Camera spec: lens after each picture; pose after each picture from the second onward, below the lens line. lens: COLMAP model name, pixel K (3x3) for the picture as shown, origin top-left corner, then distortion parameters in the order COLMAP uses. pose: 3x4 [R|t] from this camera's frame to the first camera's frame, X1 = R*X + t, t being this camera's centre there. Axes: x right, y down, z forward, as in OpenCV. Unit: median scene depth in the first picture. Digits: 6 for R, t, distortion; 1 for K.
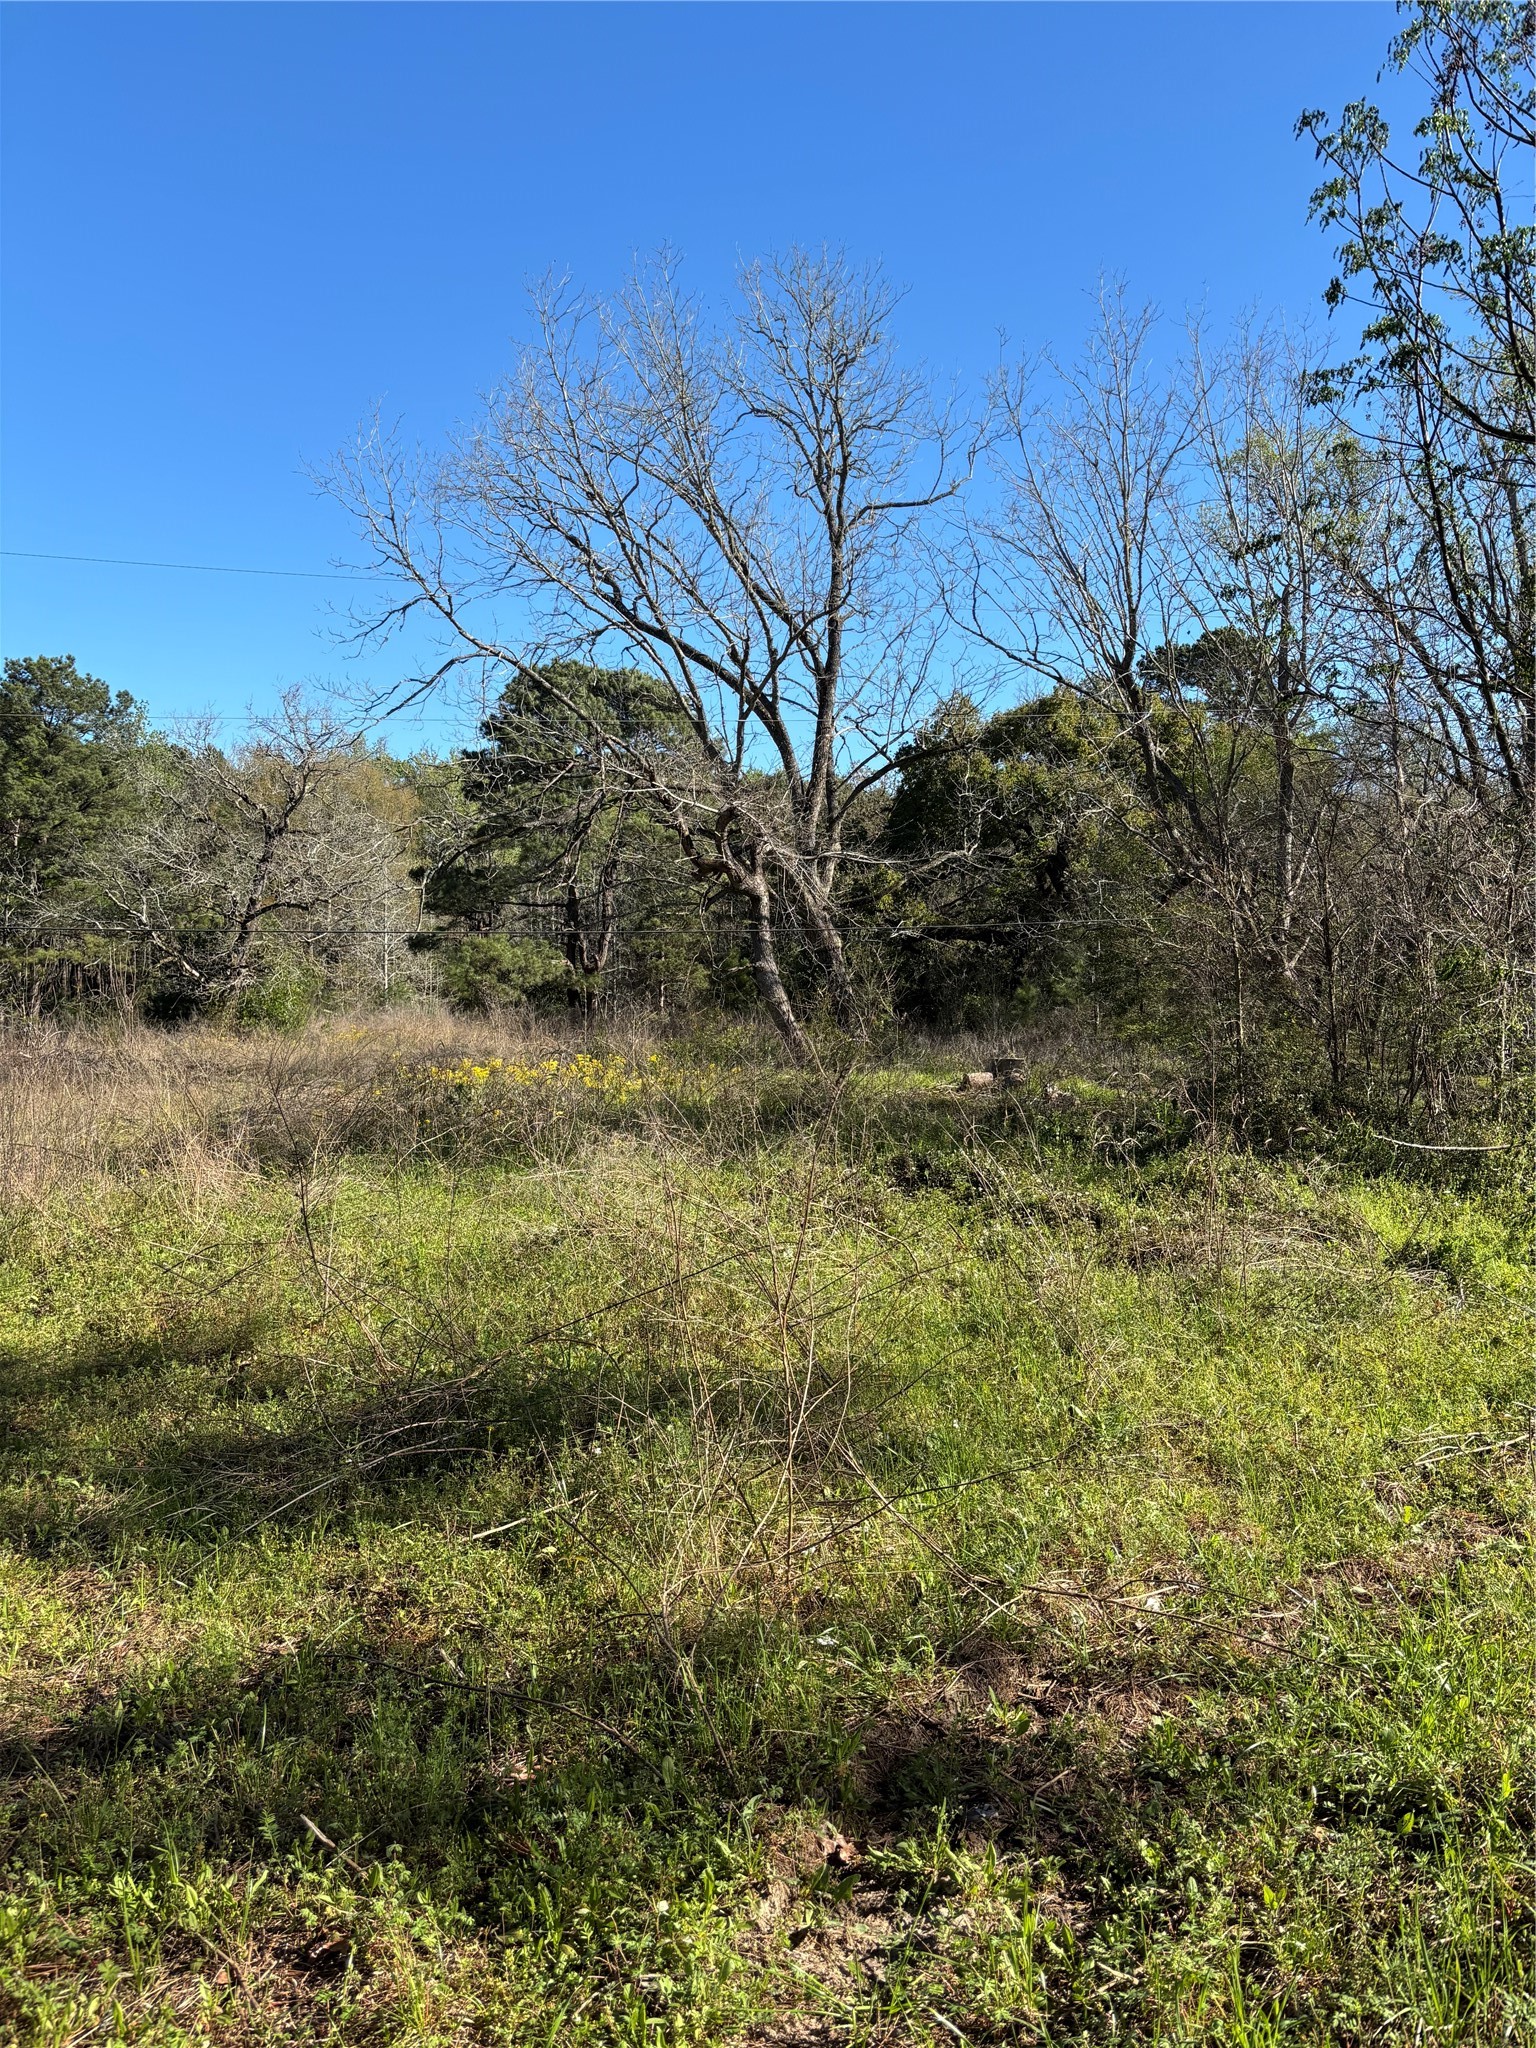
lens RADIAL K [[1537.8, 0, 763.3], [0, 1537.8, 1041.8], [0, 0, 1]] dist [0.059446, -0.073516]
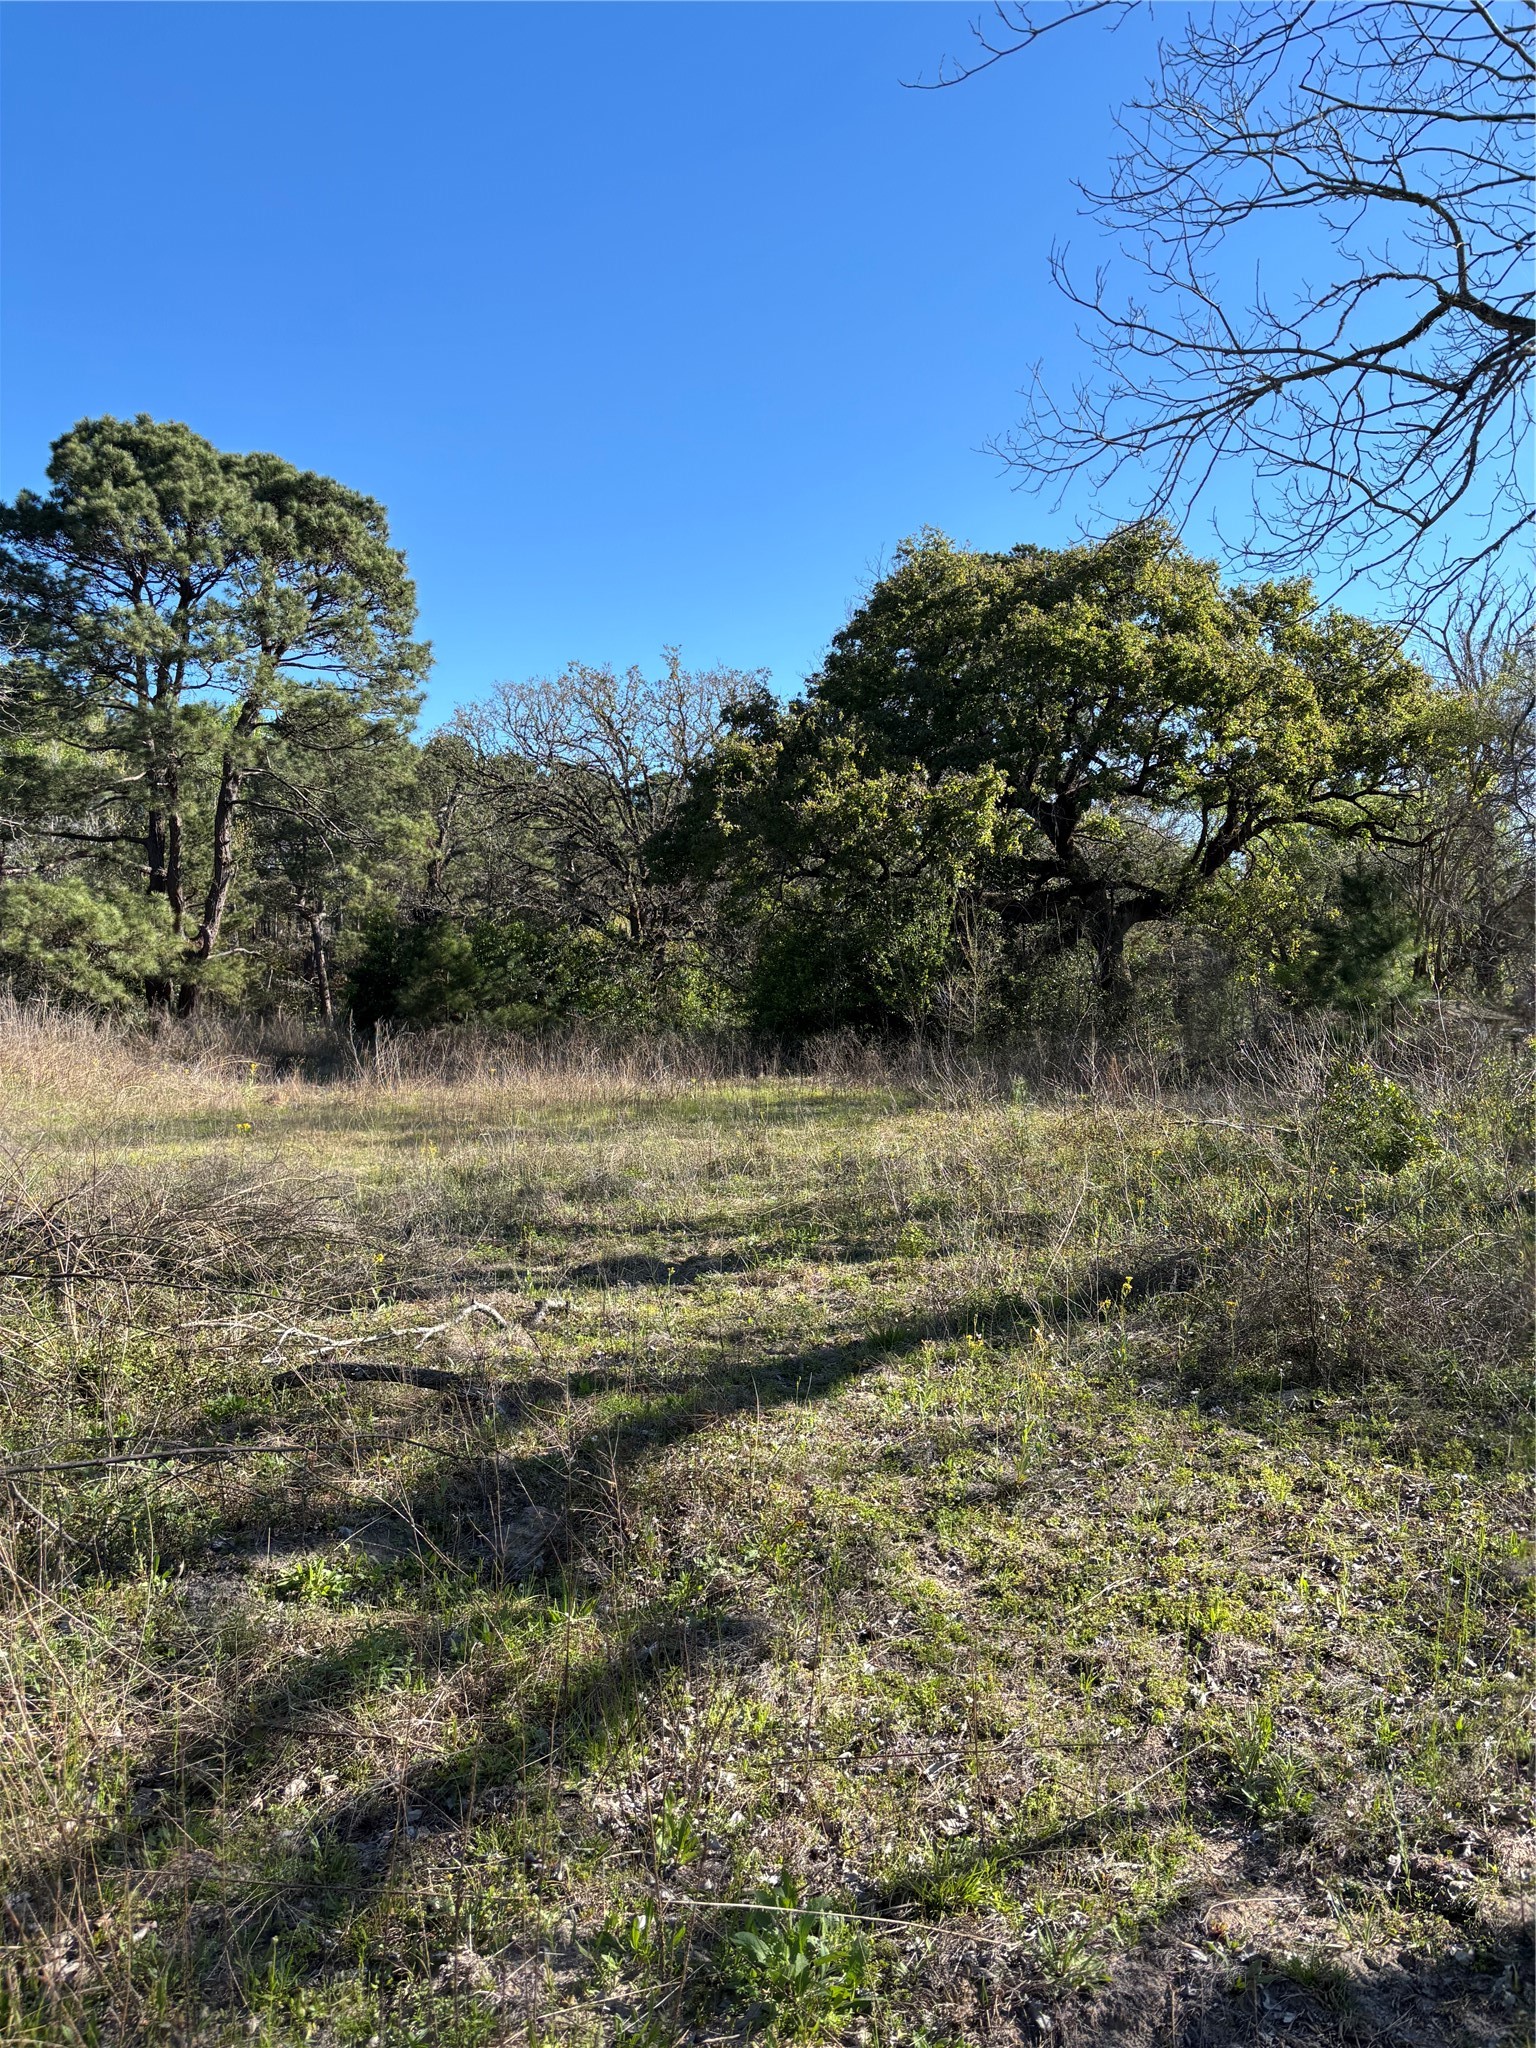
lens RADIAL K [[1537.8, 0, 771.8], [0, 1537.8, 1021.1], [0, 0, 1]] dist [0.059446, -0.073516]
pose [[0.894392, 0.008741, 0.447198, -1.104537], [0.003166, 0.999660, -0.025872, -0.029205], [-0.447272, 0.024555, 0.894061, 2.298286]]
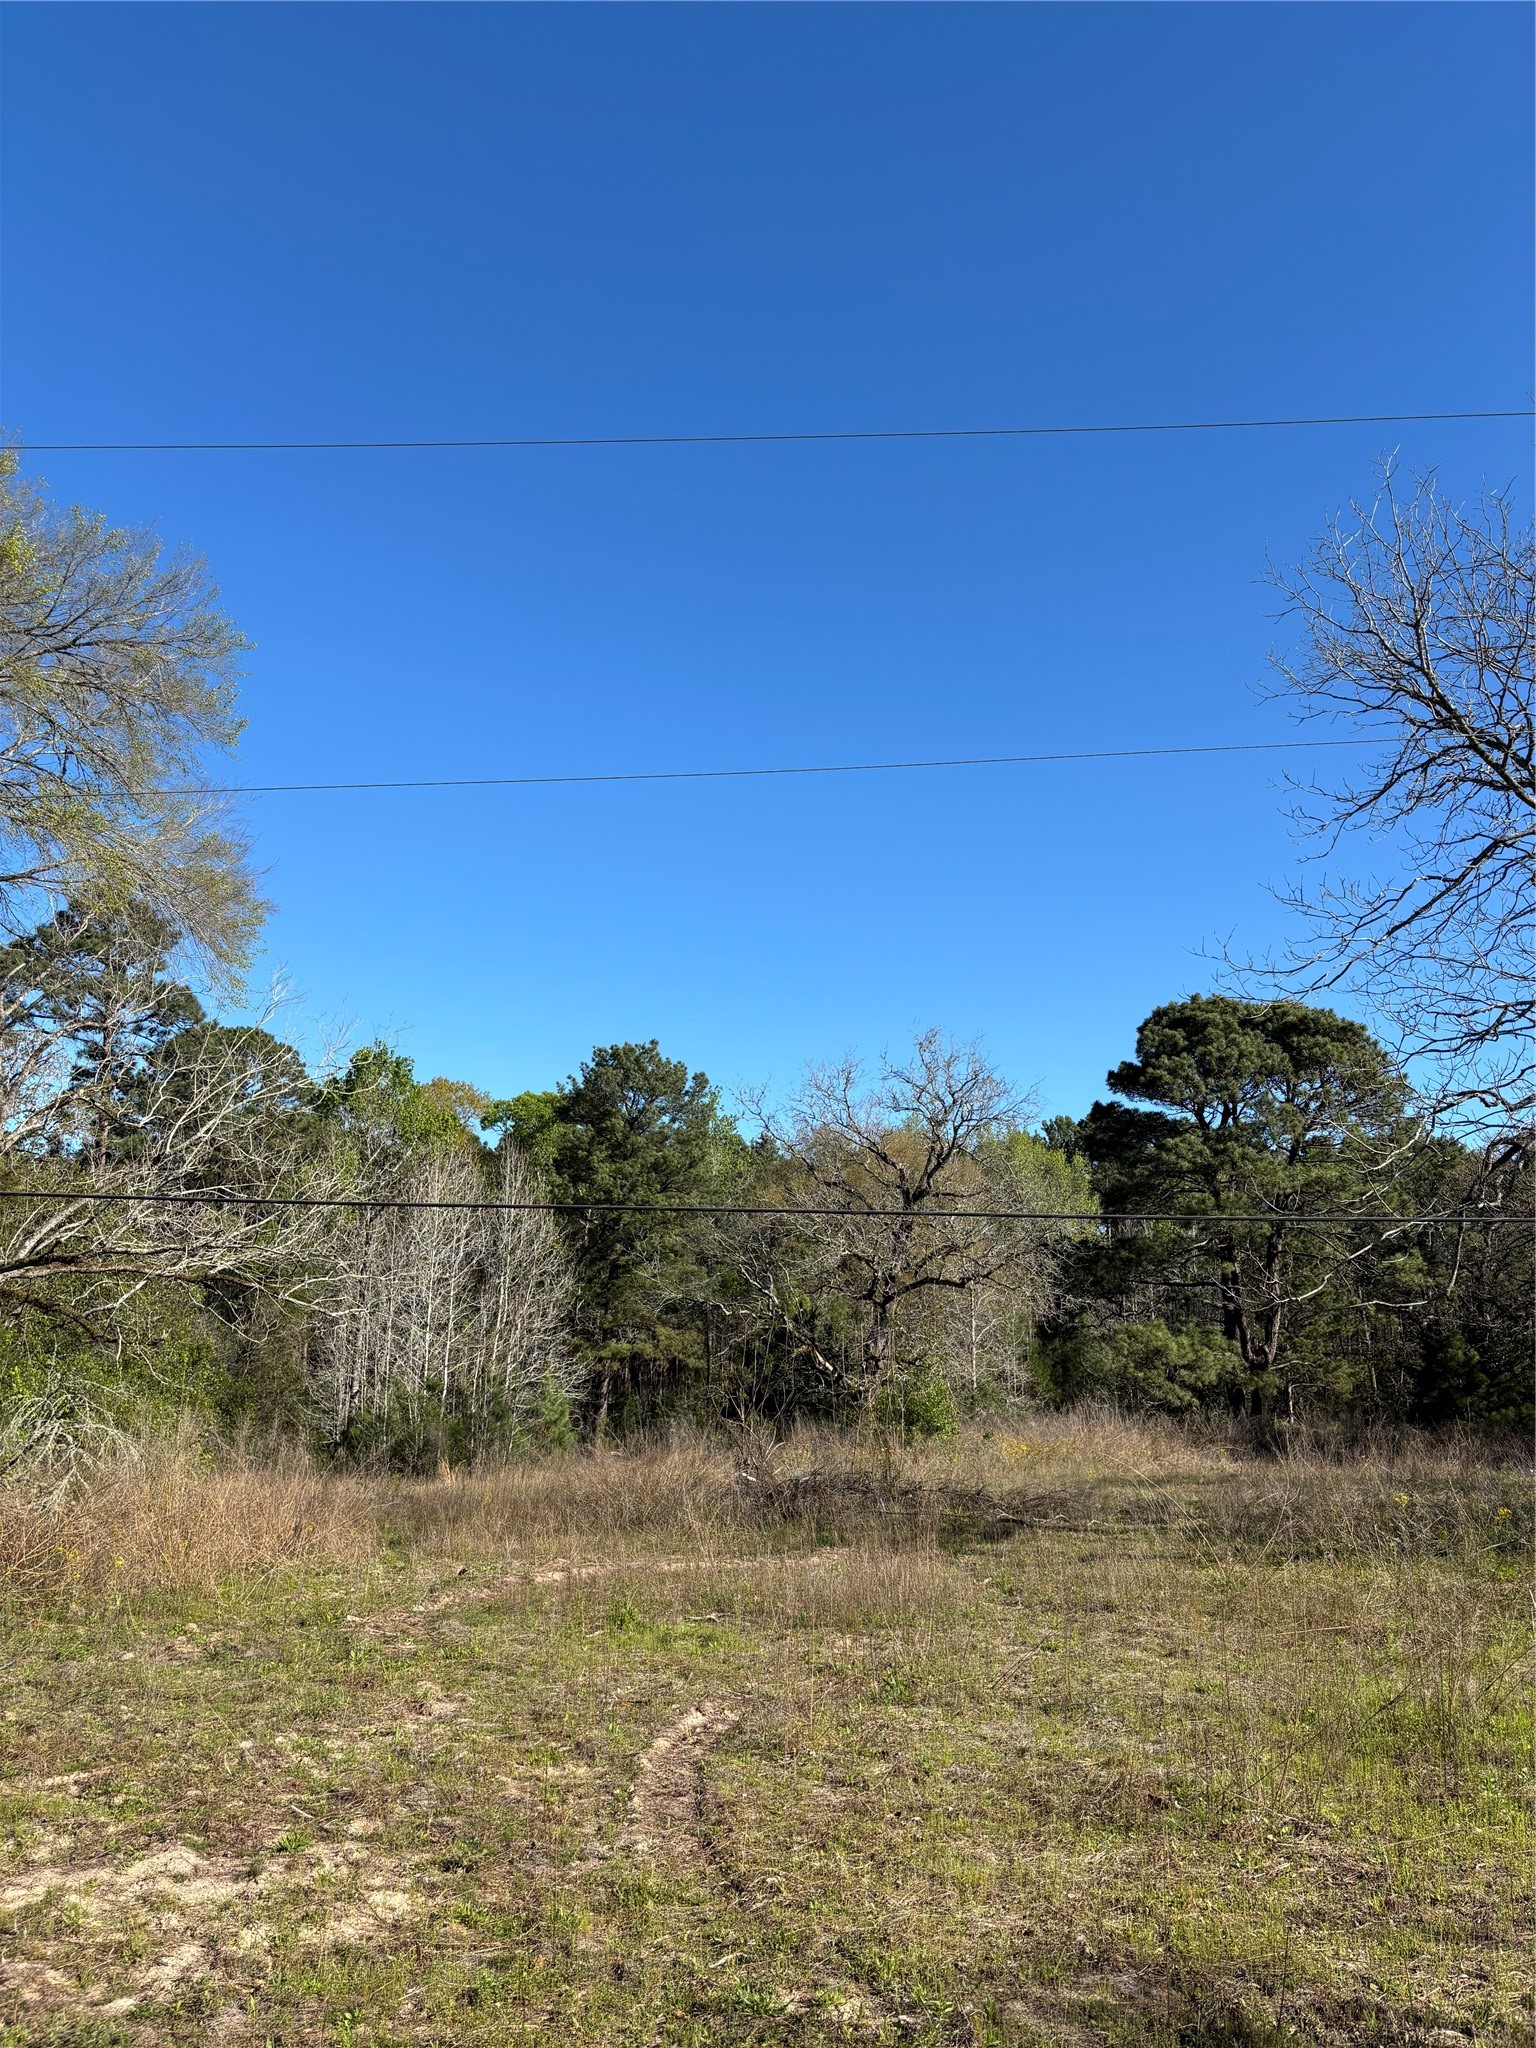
lens RADIAL K [[1537.8, 0, 753.8], [0, 1537.8, 1007.0], [0, 0, 1]] dist [0.059446, -0.073516]
pose [[0.954310, -0.065799, -0.291483, -0.713317], [-0.016628, 0.962250, -0.271658, -0.019073], [0.298354, 0.264093, 0.917191, 0.821777]]
